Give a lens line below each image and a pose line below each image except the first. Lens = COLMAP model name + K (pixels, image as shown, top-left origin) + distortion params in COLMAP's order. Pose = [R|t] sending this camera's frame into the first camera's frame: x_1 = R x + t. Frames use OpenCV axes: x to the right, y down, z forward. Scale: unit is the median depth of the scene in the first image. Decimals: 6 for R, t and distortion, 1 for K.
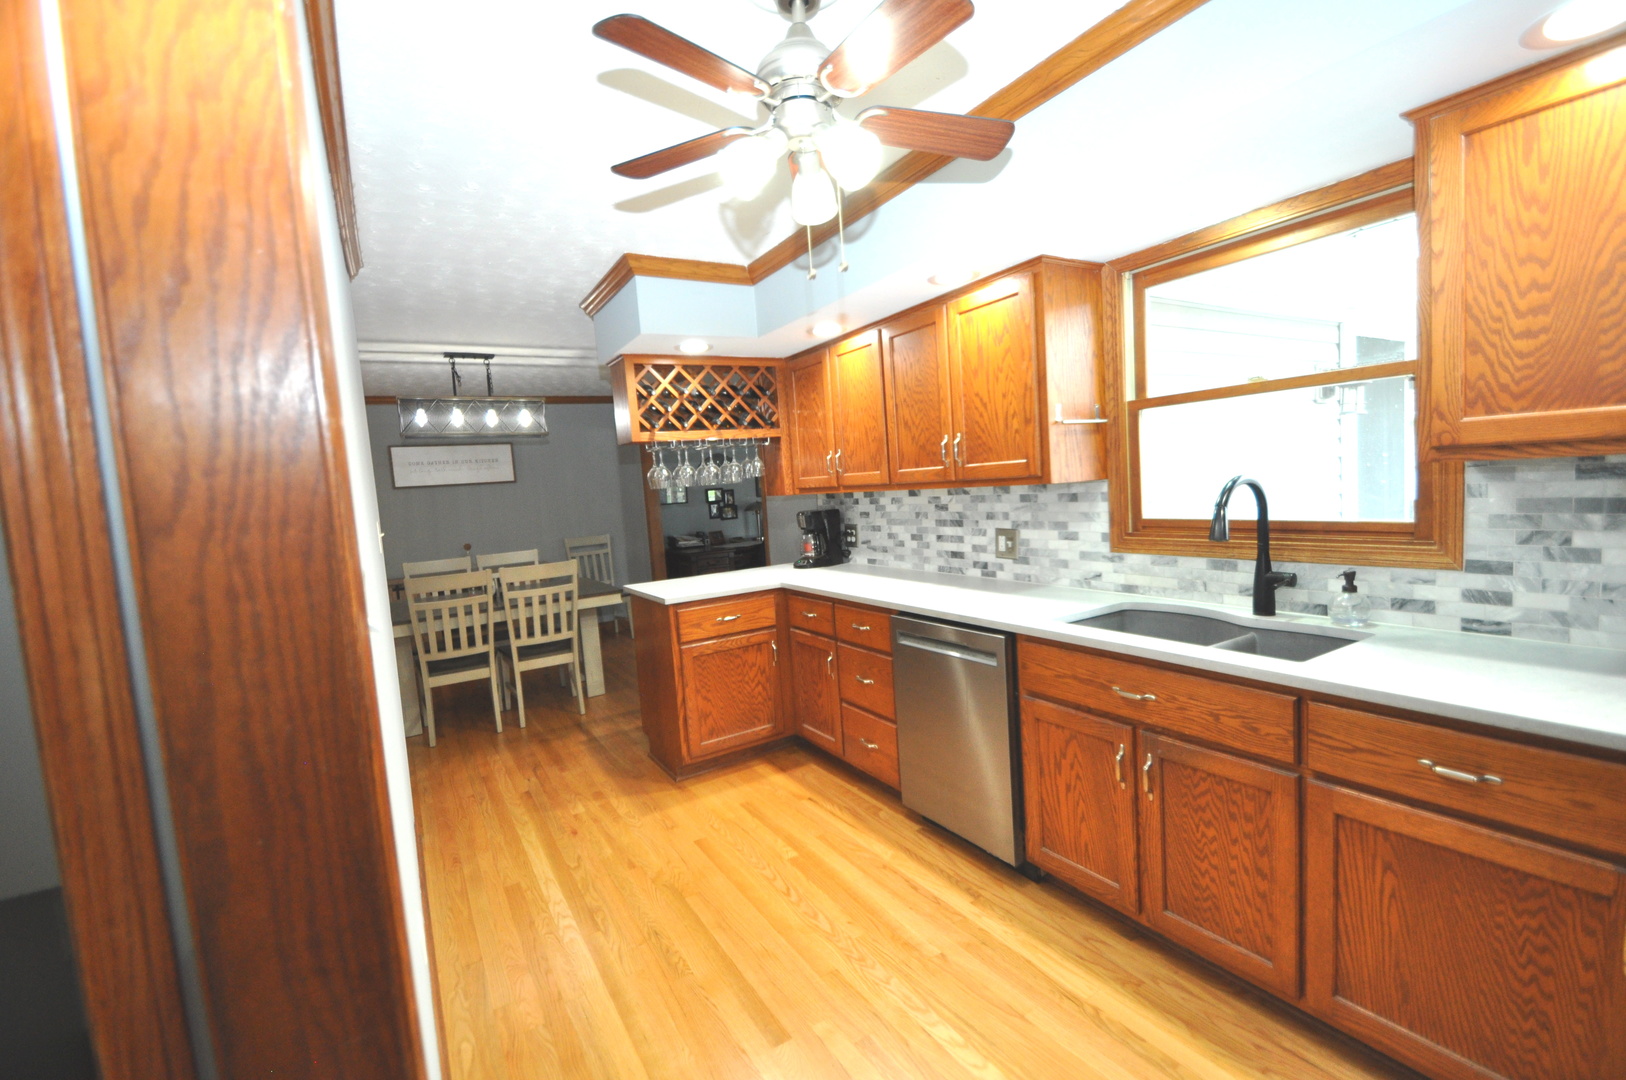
lens RADIAL K [[711.6, 0, 816.2], [0, 711.6, 540.9], [0, 0, 1]] dist [0.002356, -0.011473]
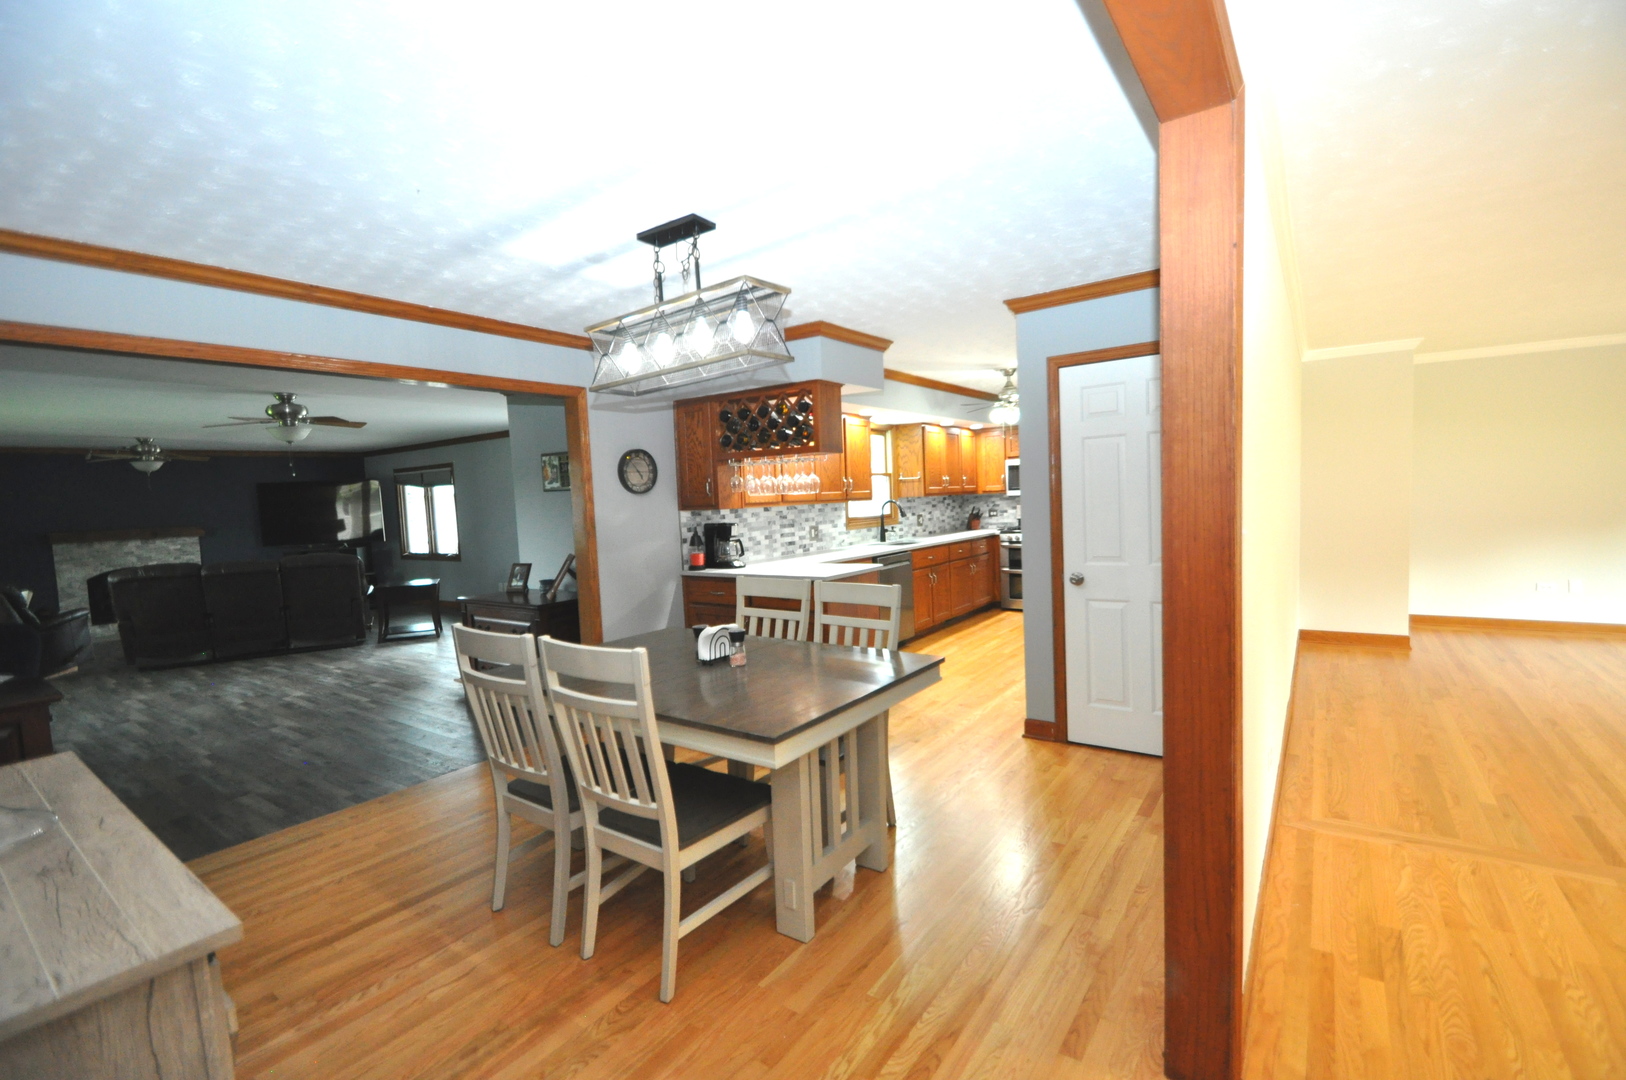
lens RADIAL K [[711.6, 0, 817.7], [0, 711.6, 537.1], [0, 0, 1]] dist [0.002356, -0.011473]
pose [[-0.400378, 0.029269, 0.915883, -1.499766], [0.141052, 0.989546, 0.030038, -0.041289], [-0.905429, 0.141214, -0.400321, 1.697835]]
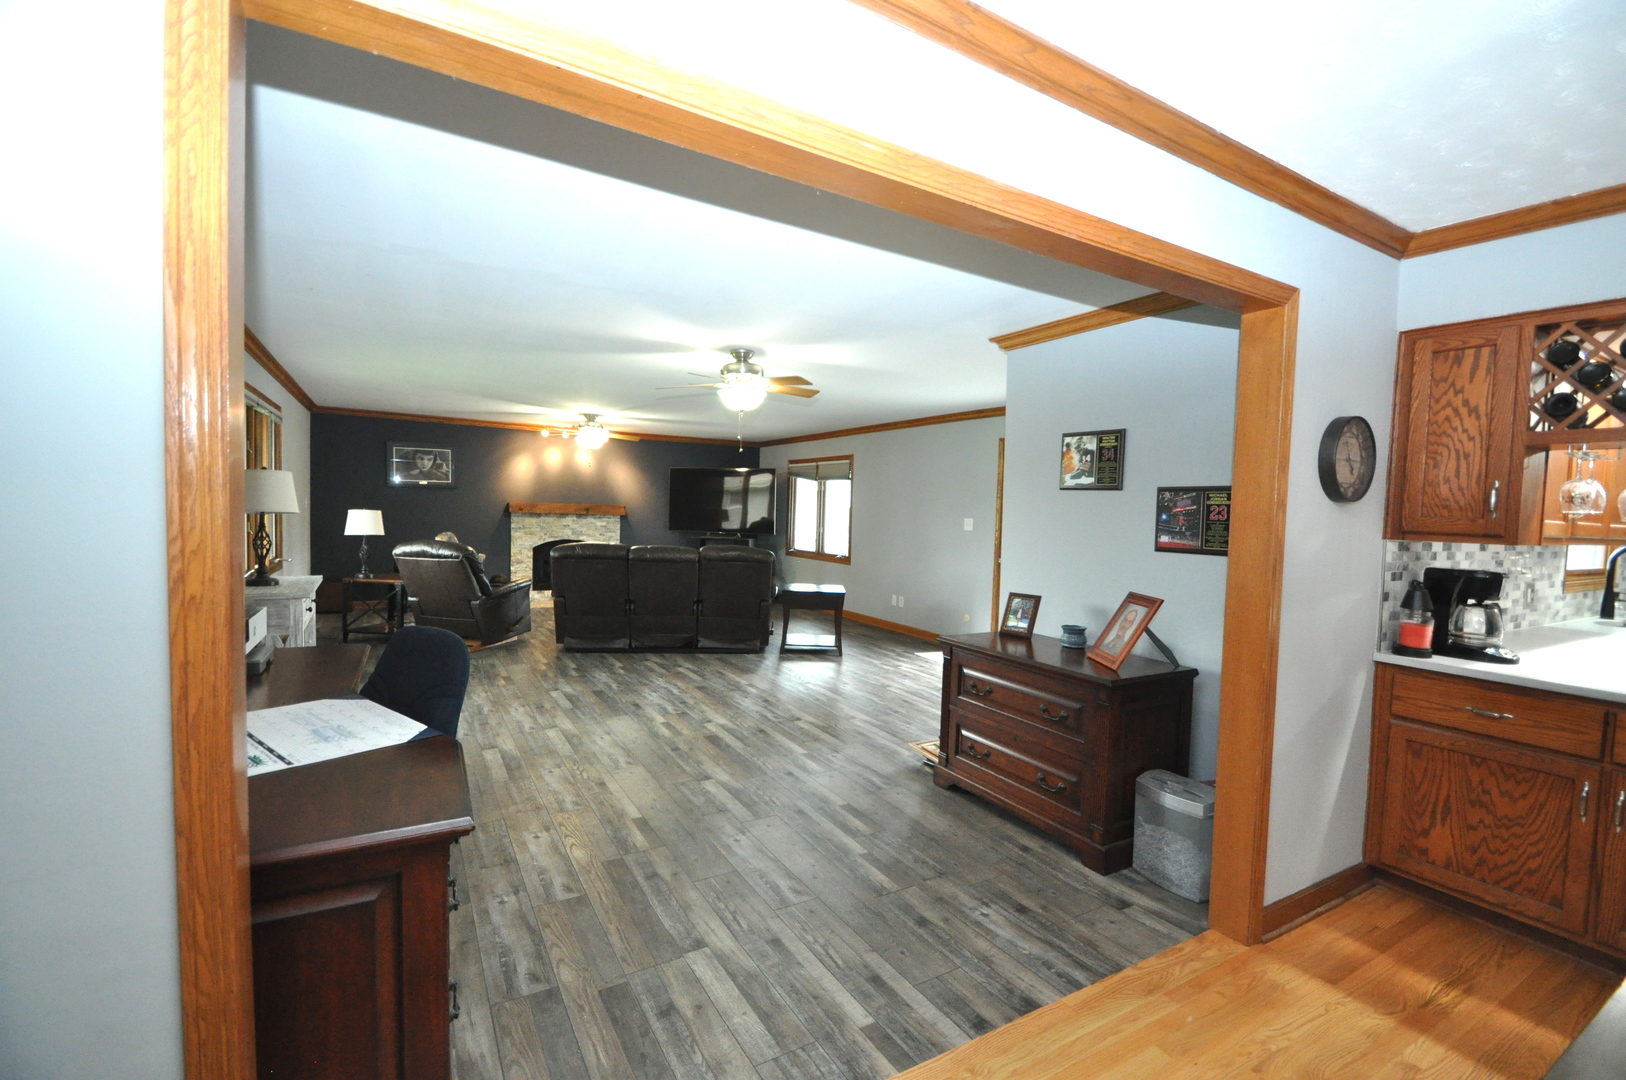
lens RADIAL K [[711.6, 0, 817.9], [0, 711.6, 545.1], [0, 0, 1]] dist [0.002356, -0.011473]
pose [[0.011103, 0.015995, 0.999810, -0.806497], [0.046468, 0.998784, -0.016495, -0.102426], [-0.998858, 0.046642, 0.010347, 1.980673]]
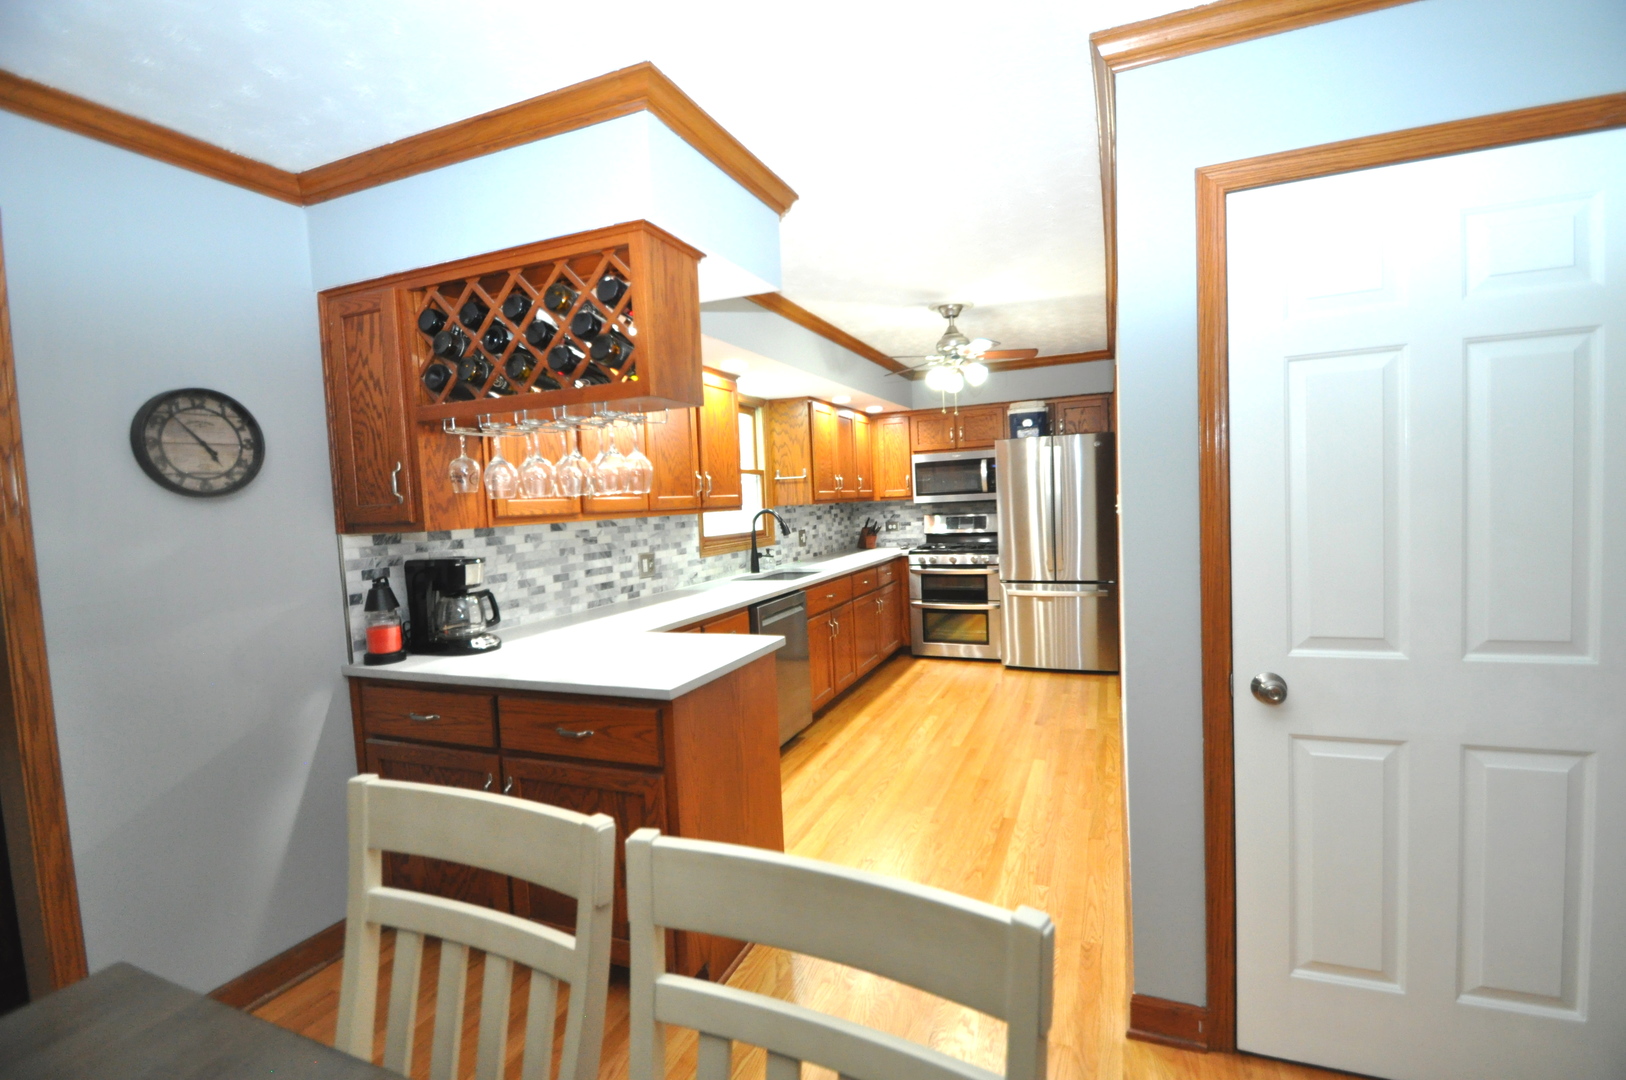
lens RADIAL K [[711.6, 0, 823.2], [0, 711.6, 546.1], [0, 0, 1]] dist [0.002356, -0.011473]
pose [[-0.596671, 0.039840, 0.801496, -0.832551], [0.147742, 0.987148, 0.060918, -0.054150], [-0.788769, 0.154763, -0.594889, 1.392542]]
